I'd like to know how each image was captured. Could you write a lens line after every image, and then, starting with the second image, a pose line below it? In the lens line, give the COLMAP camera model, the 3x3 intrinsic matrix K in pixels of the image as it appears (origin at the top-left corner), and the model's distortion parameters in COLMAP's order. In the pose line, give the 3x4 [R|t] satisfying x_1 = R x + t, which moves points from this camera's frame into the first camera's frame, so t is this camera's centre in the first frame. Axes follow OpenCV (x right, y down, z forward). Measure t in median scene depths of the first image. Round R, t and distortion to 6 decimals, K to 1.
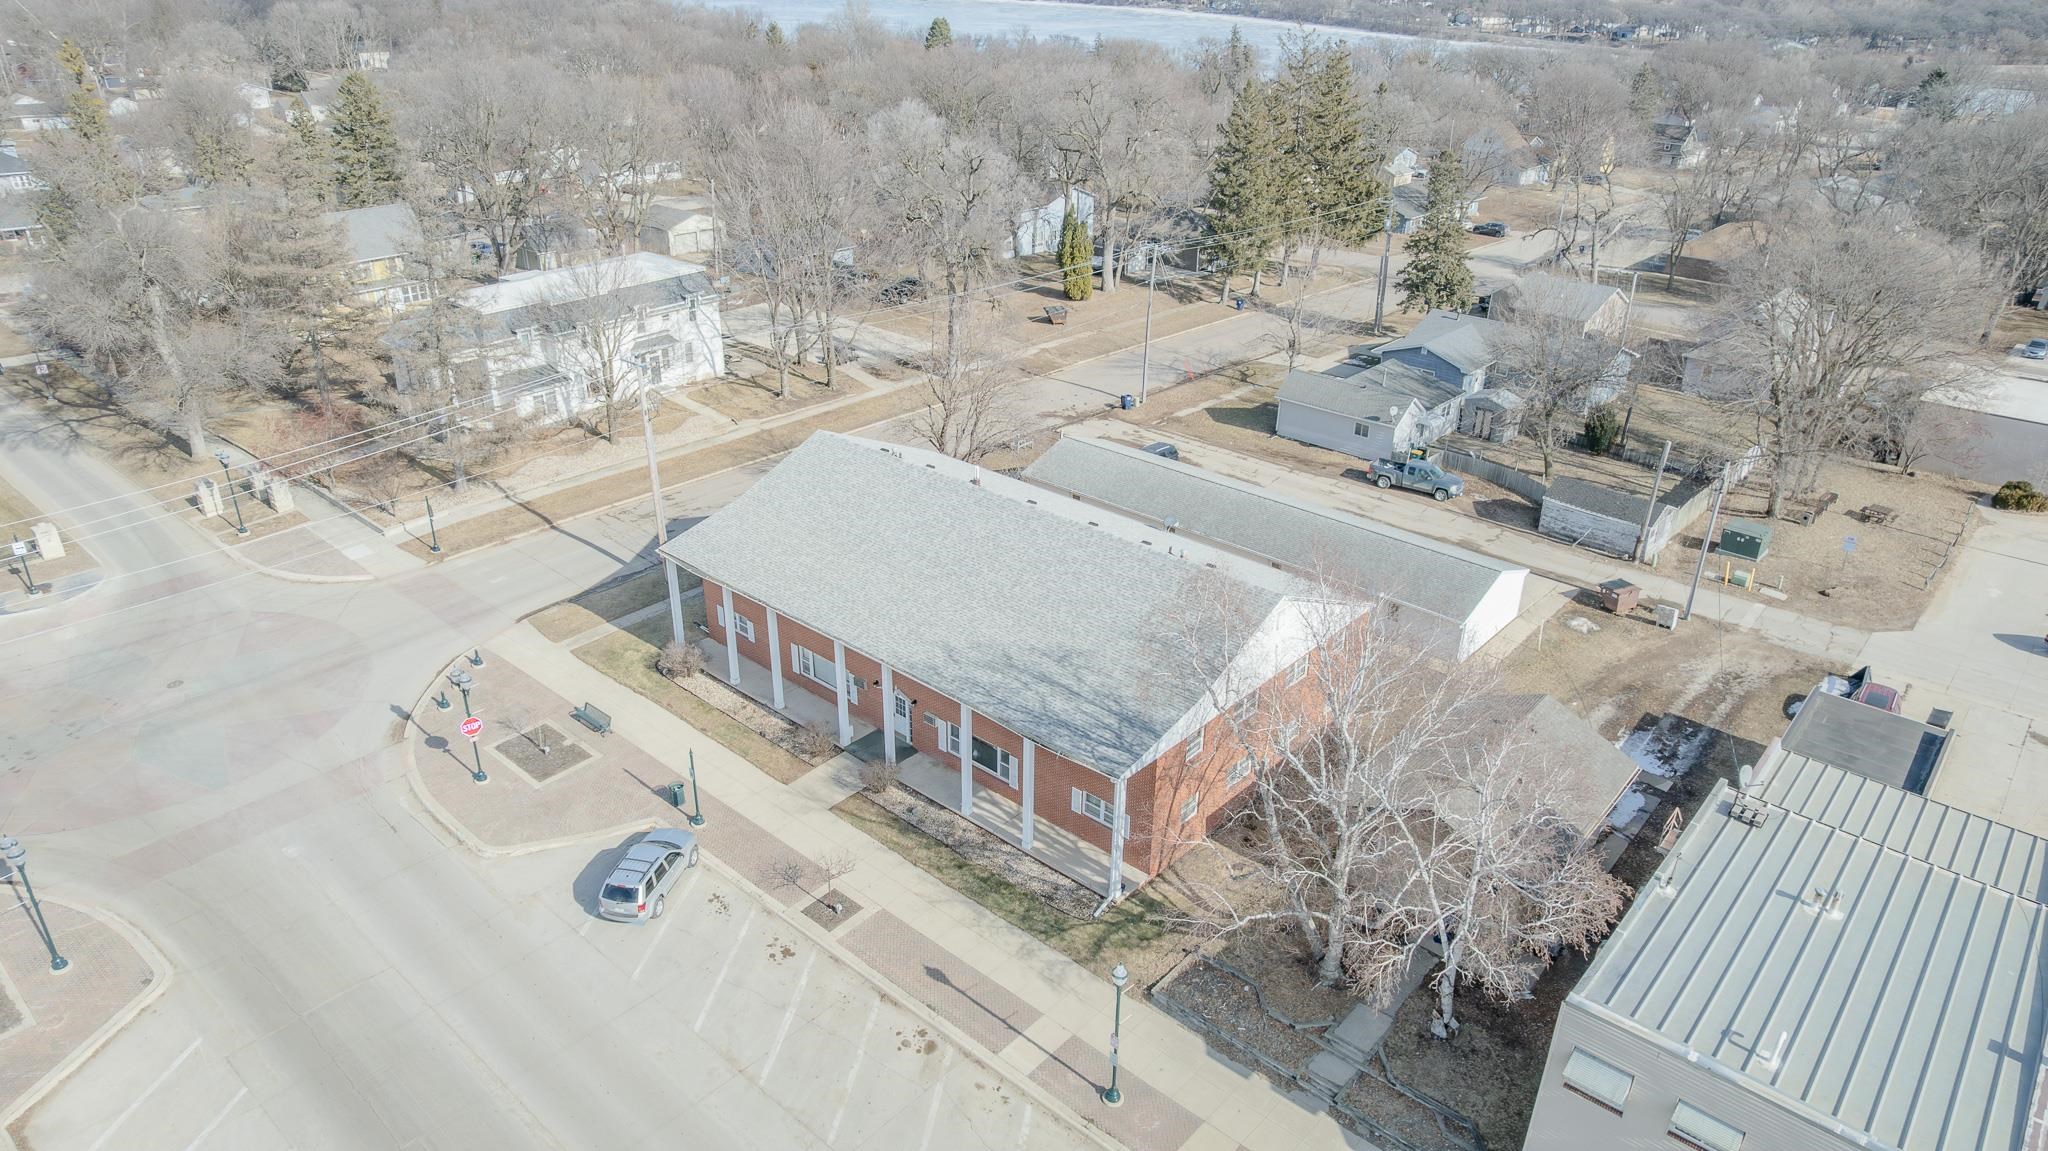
lens RADIAL K [[1322.6, 0, 1024.0], [0, 1322.6, 575.5], [0, 0, 1]] dist [-0.036840, 0.003743]
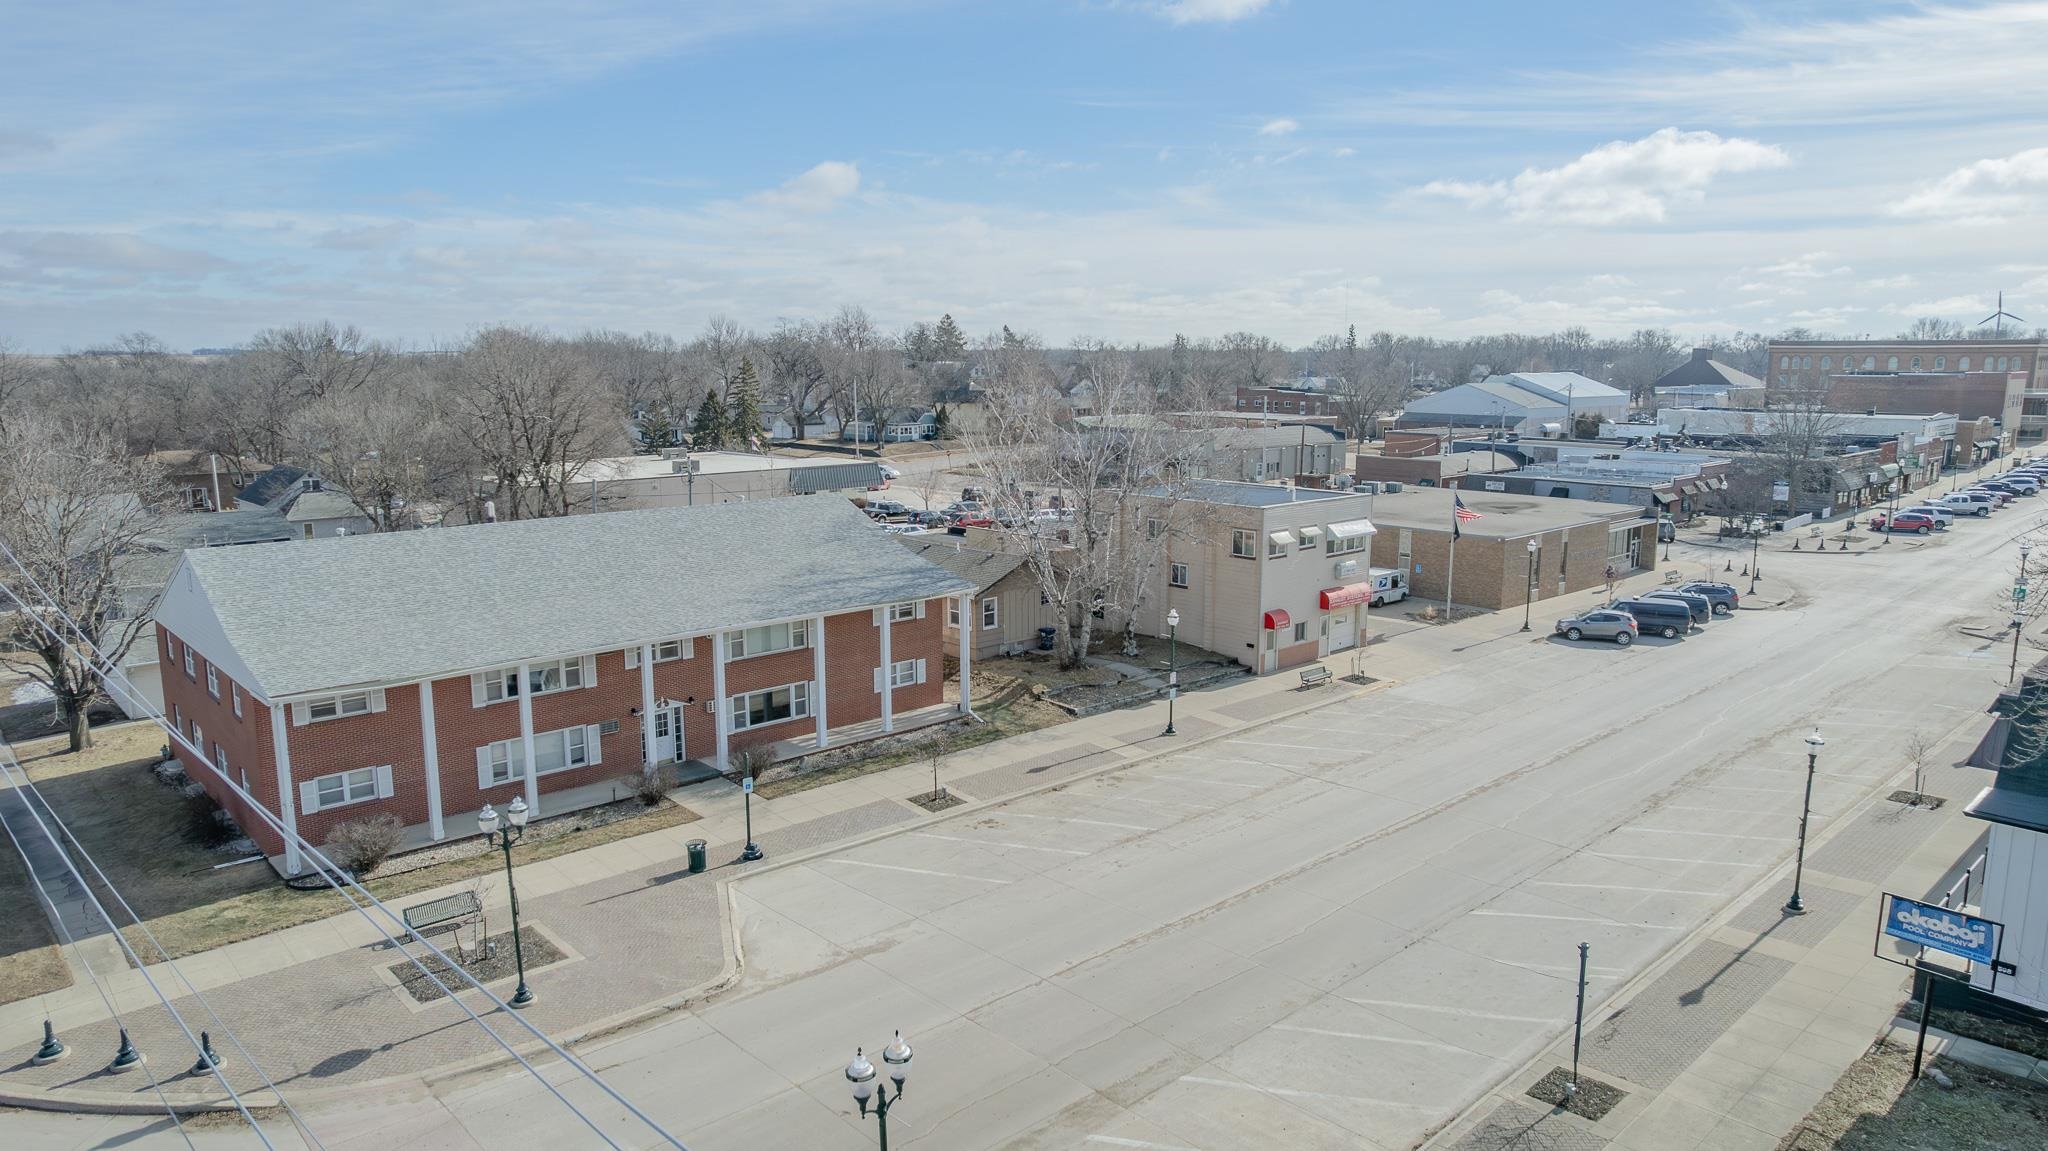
lens RADIAL K [[1322.6, 0, 1024.0], [0, 1322.6, 575.5], [0, 0, 1]] dist [-0.036840, 0.003743]
pose [[0.089788, -0.170298, 0.981293, -0.913038], [0.447672, 0.887032, 0.112978, 0.019593], [-0.889679, 0.429153, 0.155883, 0.609166]]
